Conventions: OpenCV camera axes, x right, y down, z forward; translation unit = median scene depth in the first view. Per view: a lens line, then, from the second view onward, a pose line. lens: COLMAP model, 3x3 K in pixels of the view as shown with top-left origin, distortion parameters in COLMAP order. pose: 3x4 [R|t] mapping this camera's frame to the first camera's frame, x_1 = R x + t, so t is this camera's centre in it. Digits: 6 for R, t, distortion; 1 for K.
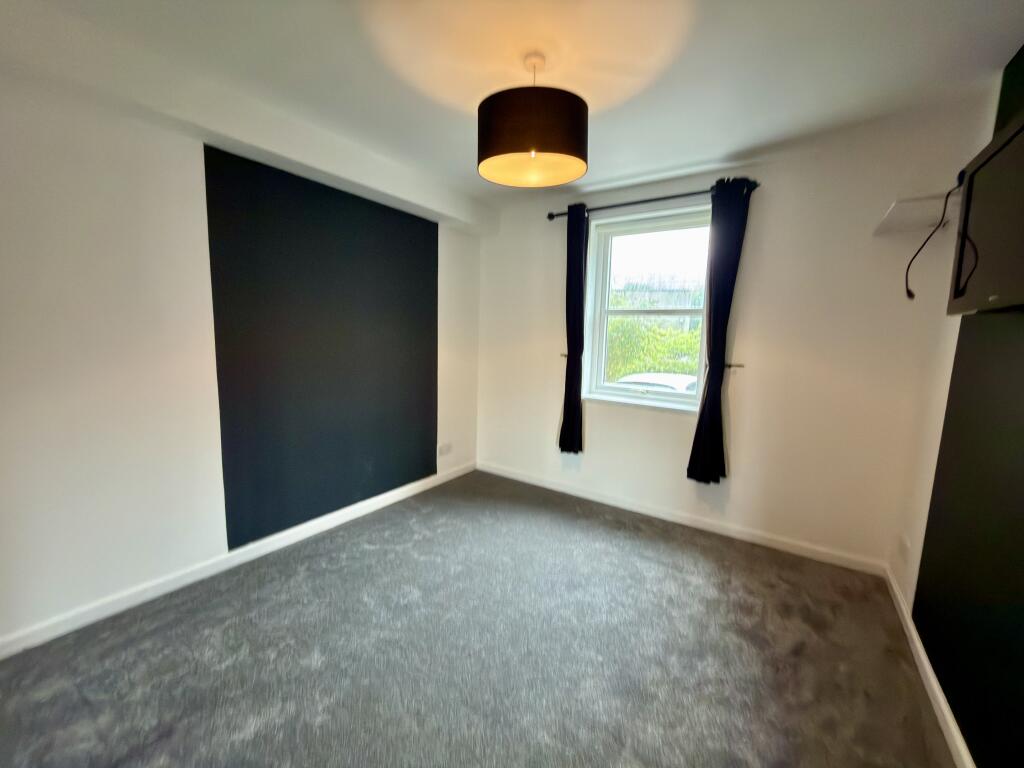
lens RADIAL K [[410.9, 0, 510.8], [0, 410.9, 383.5], [0, 0, 1]] dist [0.003211, 0.000305]
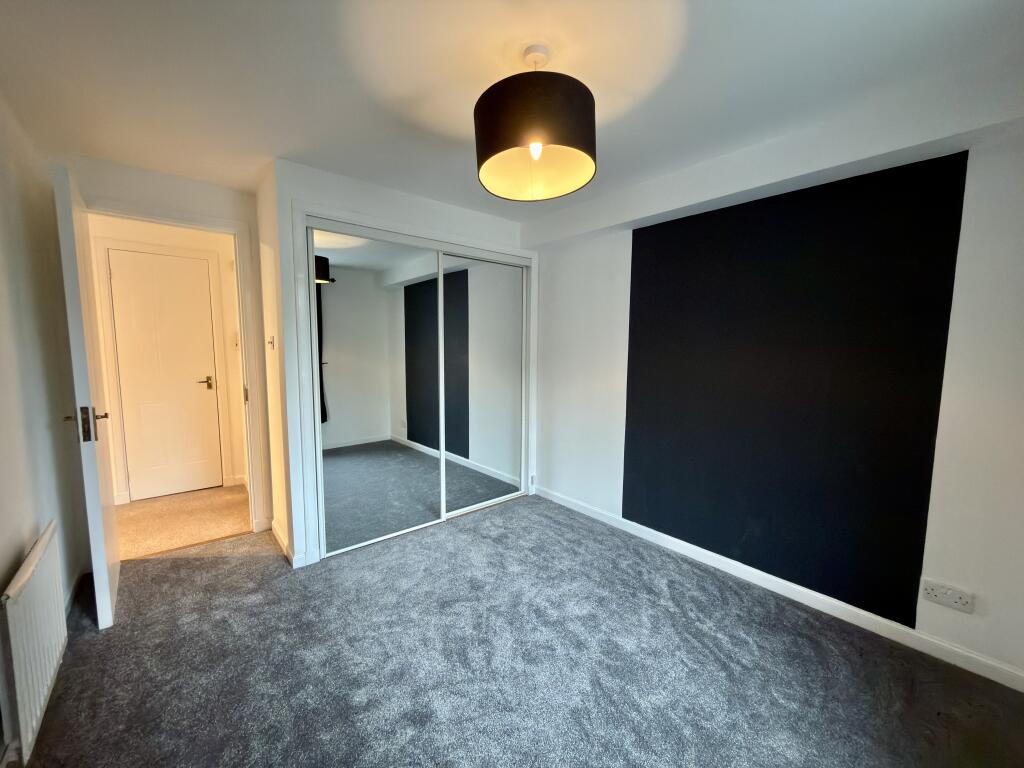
lens RADIAL K [[410.9, 0, 511.1], [0, 410.9, 385.4], [0, 0, 1]] dist [0.003211, 0.000305]
pose [[-0.265368, 0.061721, -0.962170, 0.682034], [-0.134306, 0.985853, 0.100282, -0.110701], [0.954747, 0.155837, -0.253324, 0.892753]]
